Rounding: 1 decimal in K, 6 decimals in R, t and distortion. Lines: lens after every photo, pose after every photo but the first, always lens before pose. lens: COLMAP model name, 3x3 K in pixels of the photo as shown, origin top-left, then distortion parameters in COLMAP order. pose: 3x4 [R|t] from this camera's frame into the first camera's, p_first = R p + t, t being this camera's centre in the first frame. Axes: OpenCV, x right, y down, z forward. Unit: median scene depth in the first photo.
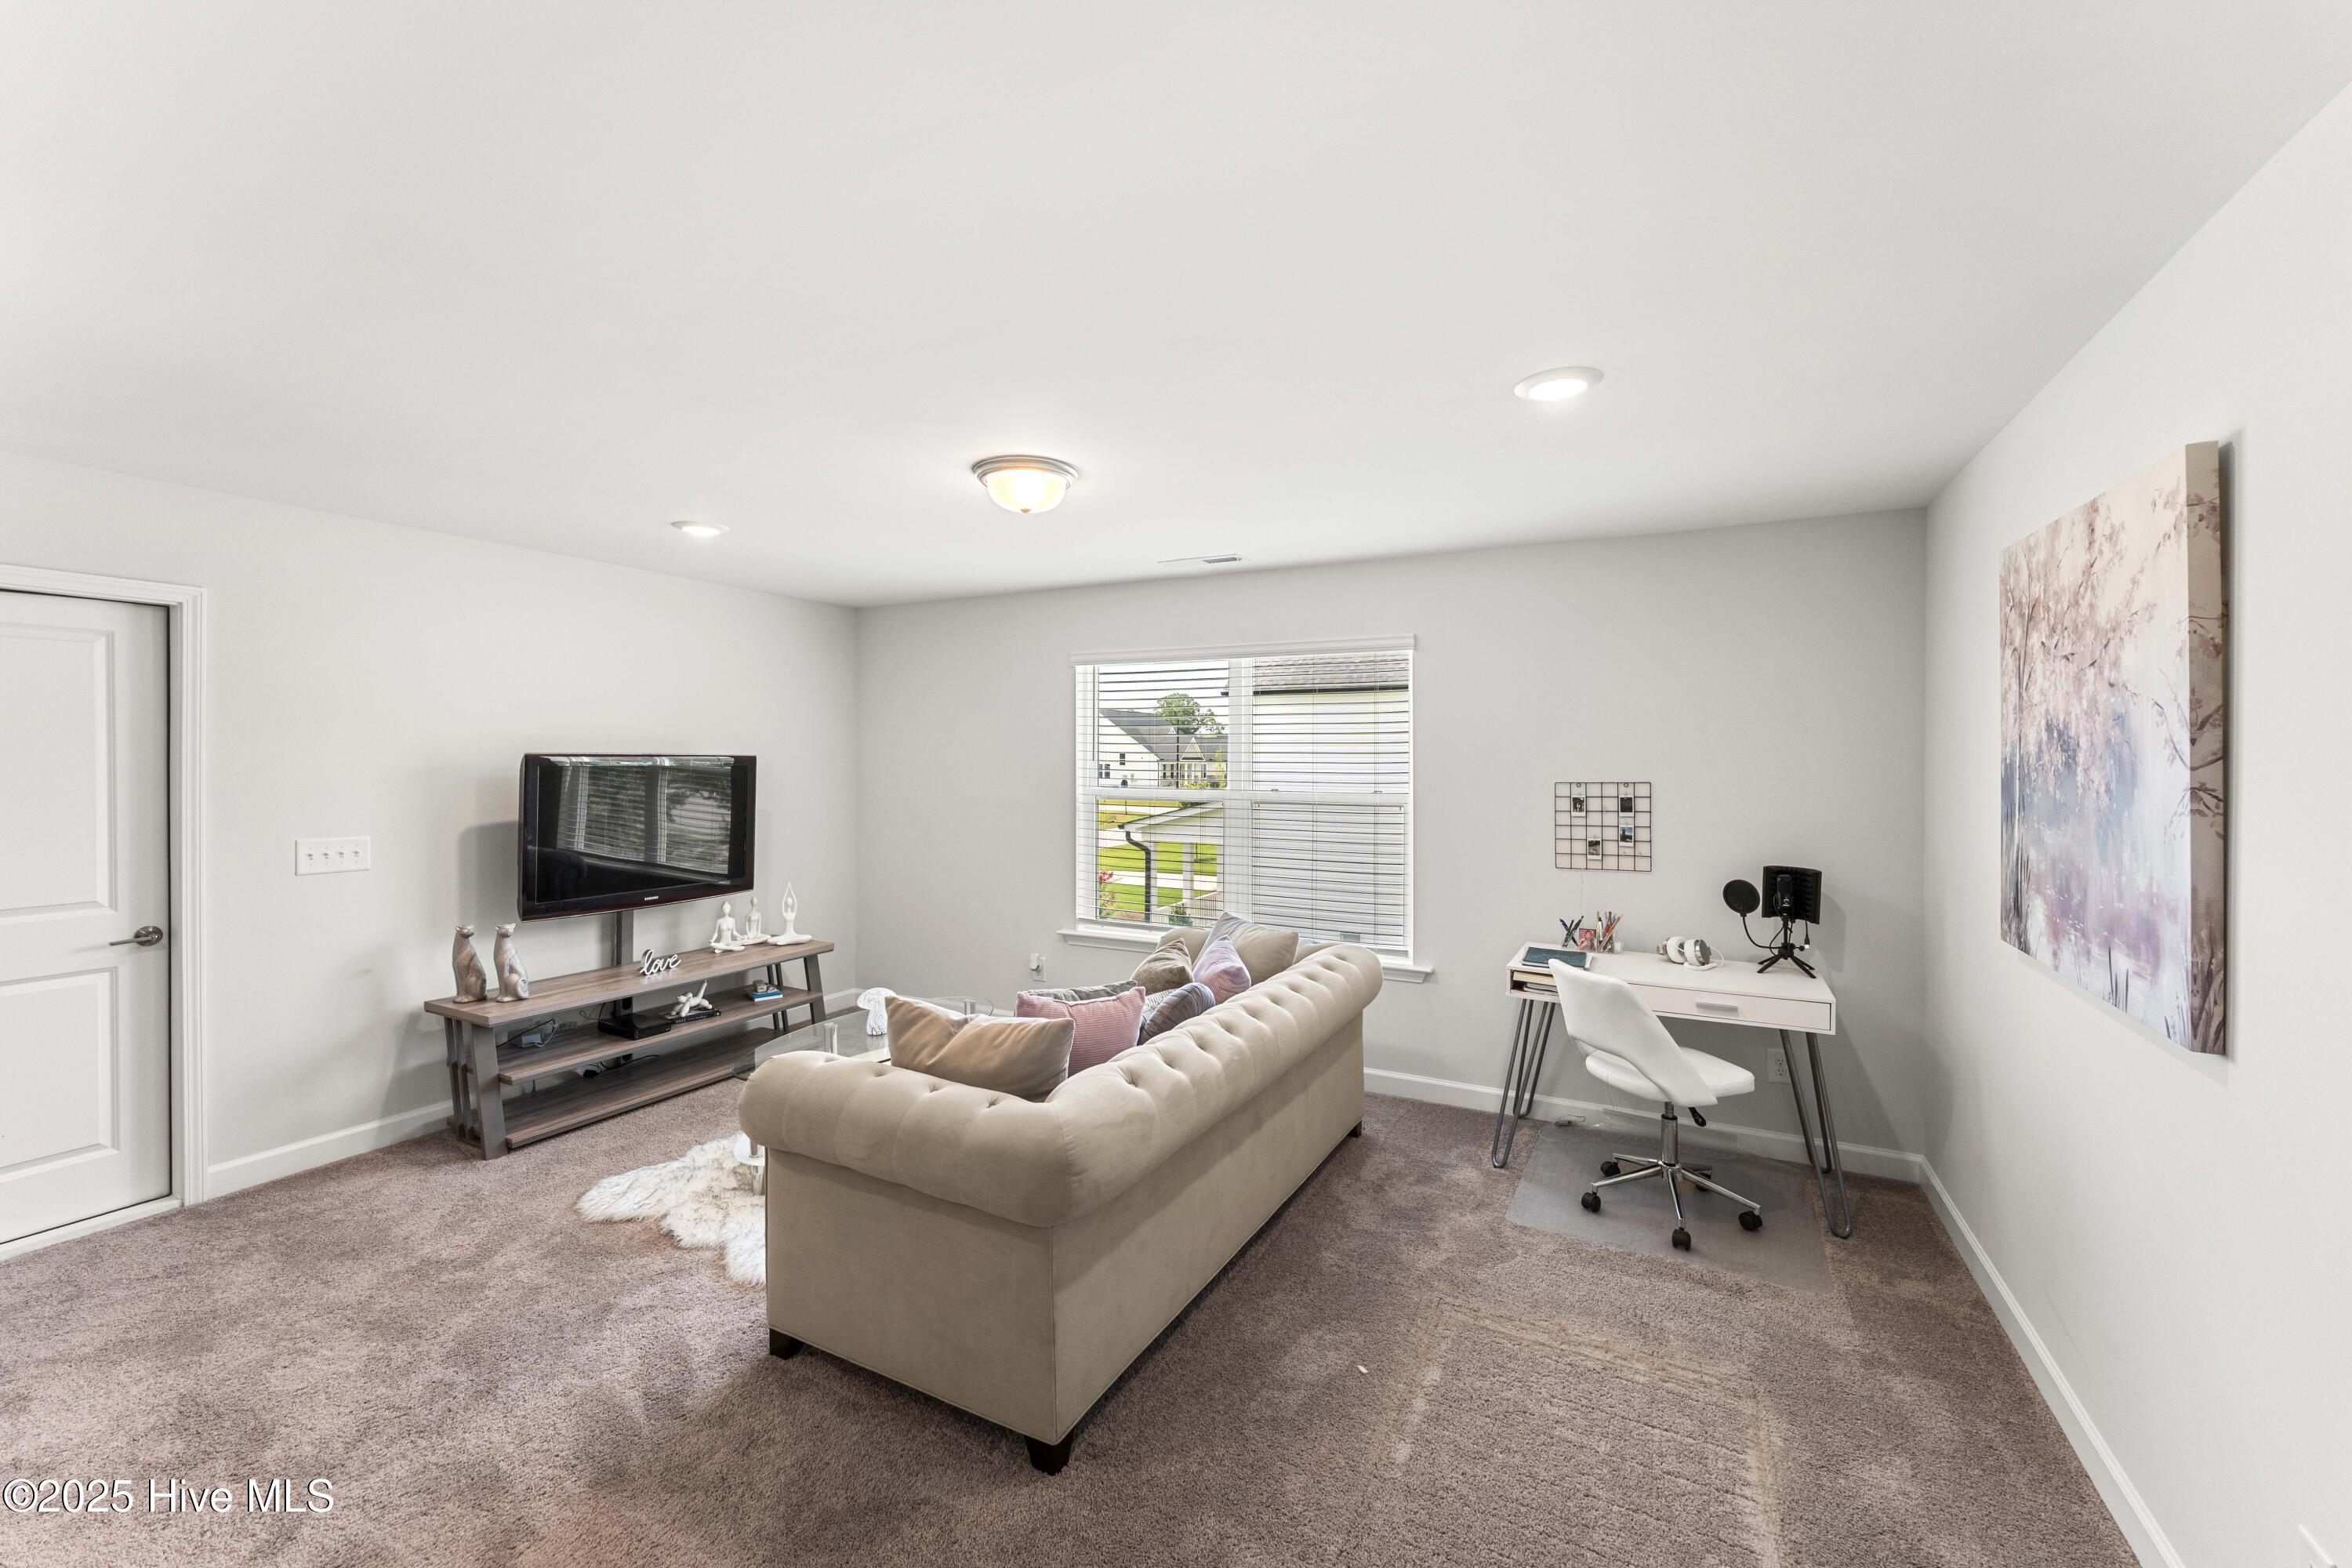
lens RADIAL K [[956.1, 0, 1170.7], [0, 956.1, 759.0], [0, 0, 1]] dist [-0.000907, -0.000068]
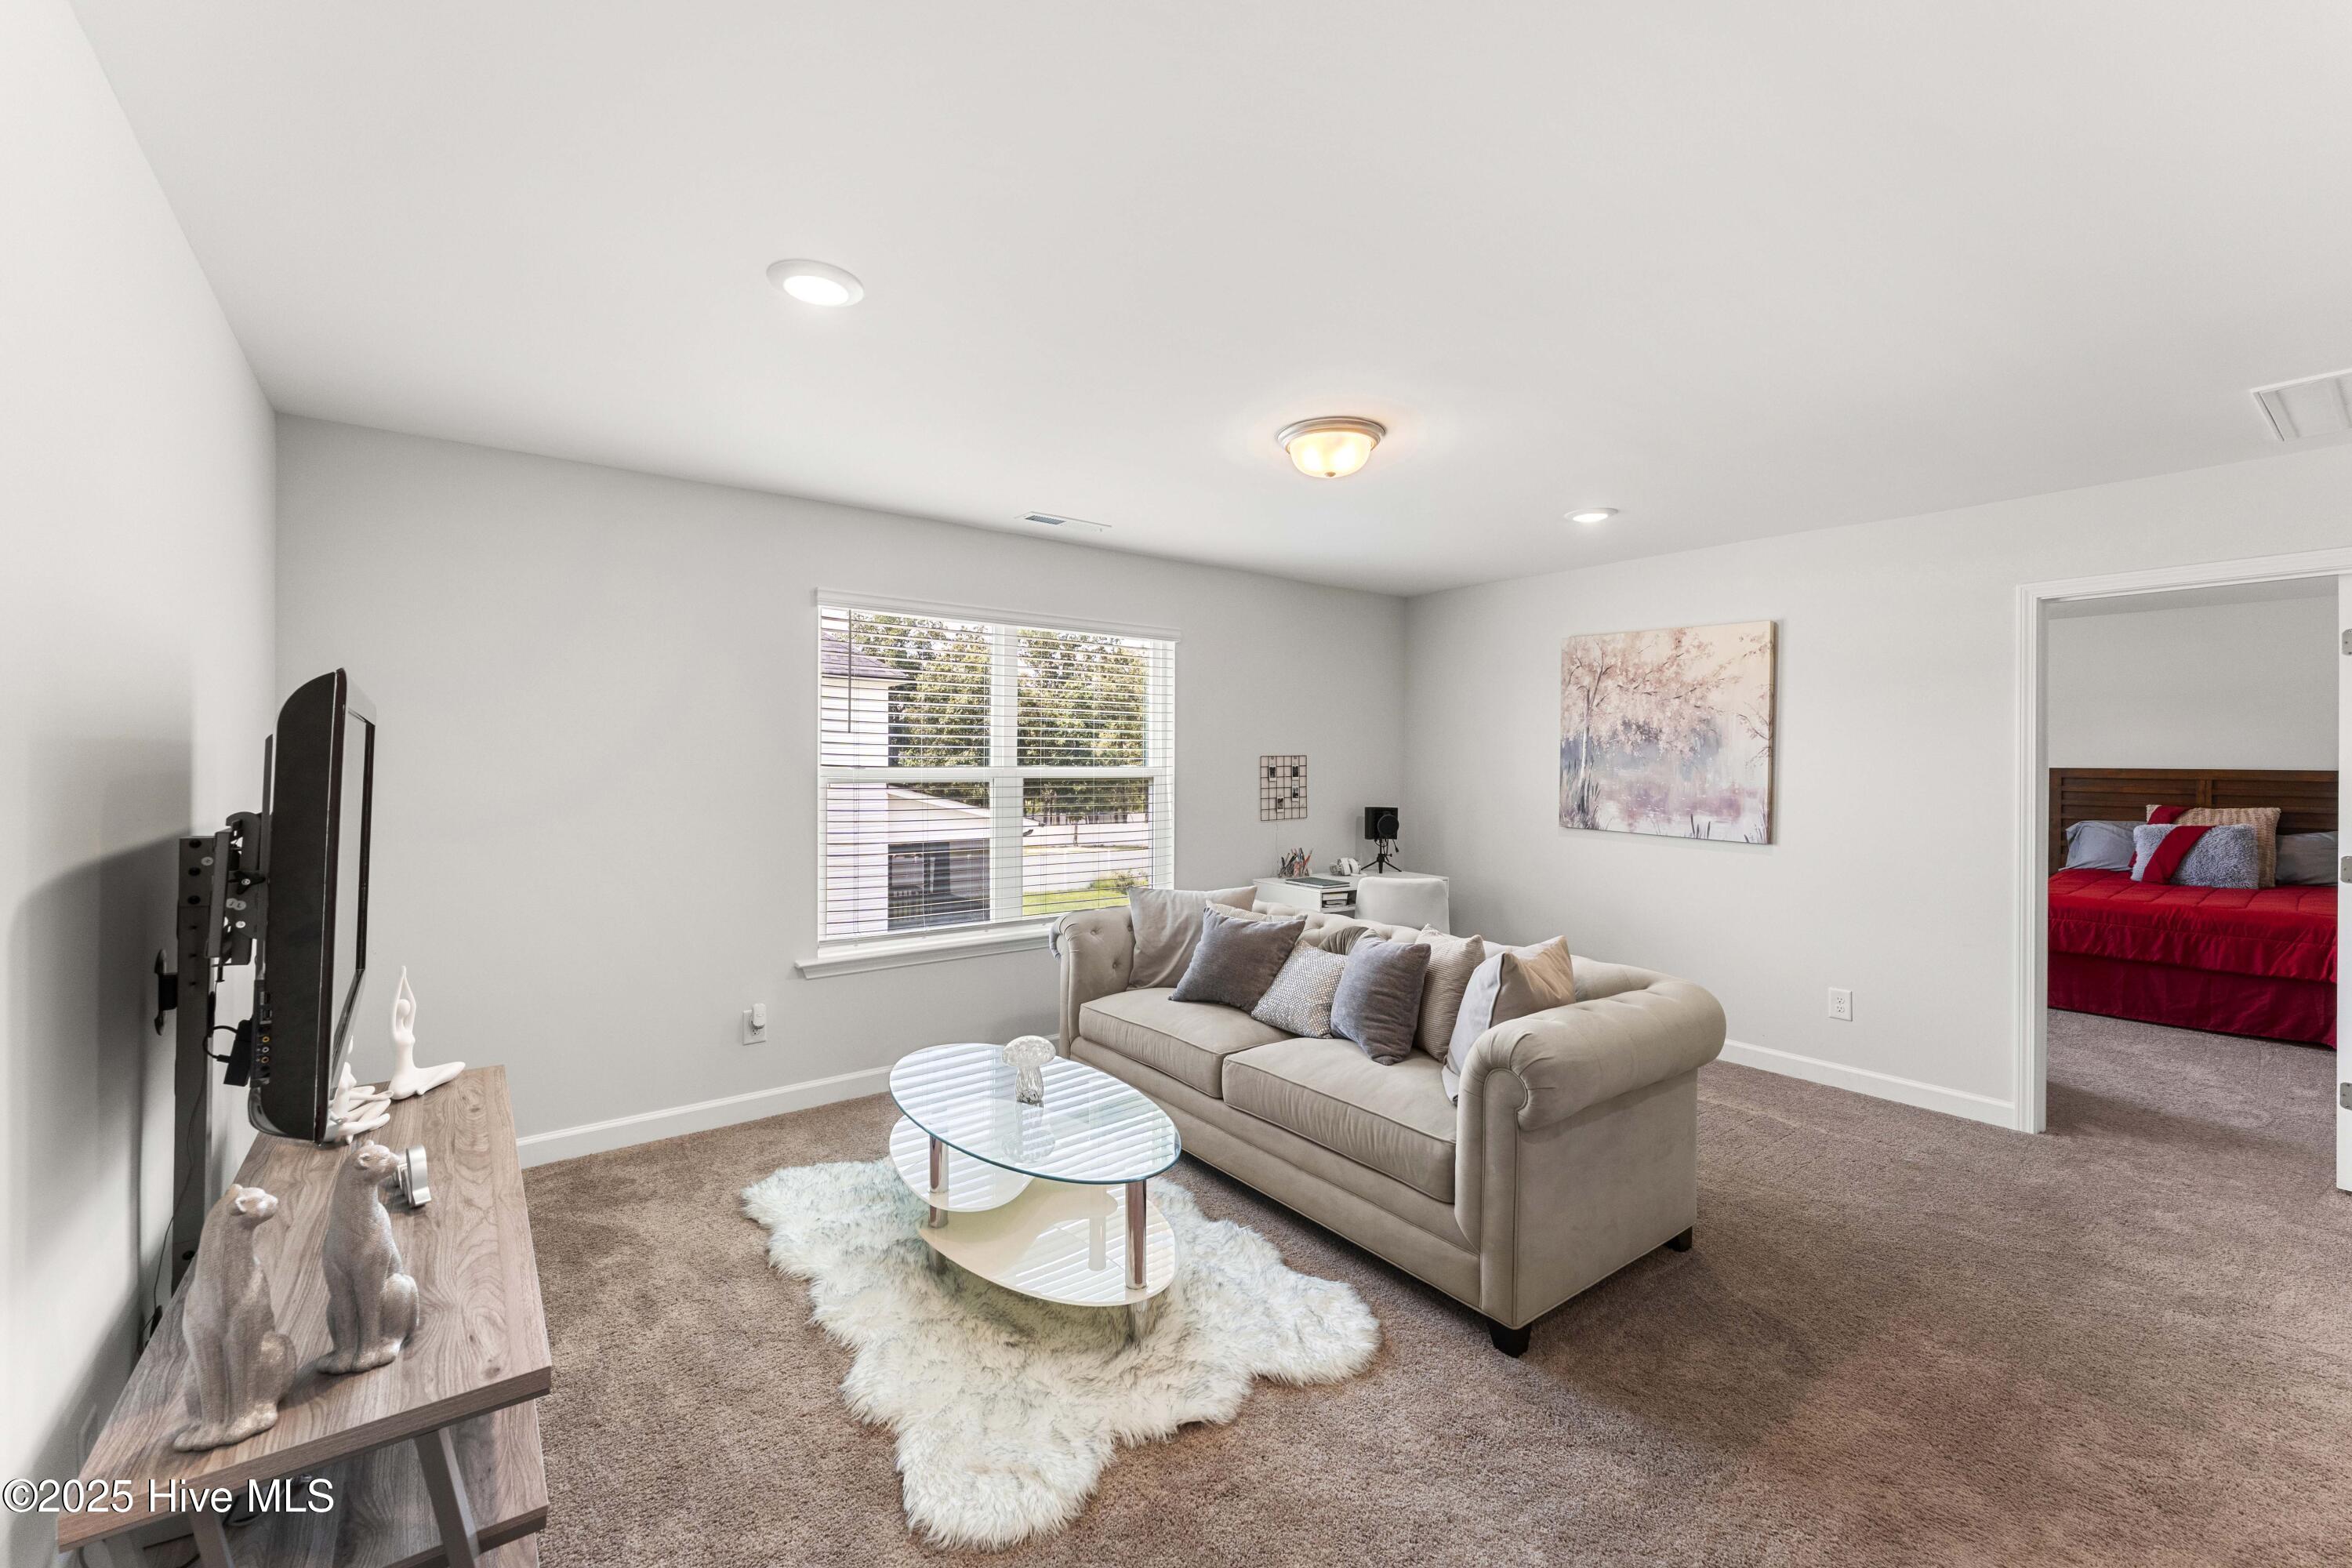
lens RADIAL K [[928.1, 0, 1166.9], [0, 928.1, 767.4], [0, 0, 1]] dist [-0.027594, -0.000397]
pose [[0.452584, -0.015024, 0.891595, -0.825249], [-0.001505, 0.999844, 0.017612, 0.018013], [-0.891721, -0.009313, 0.452490, 0.551009]]
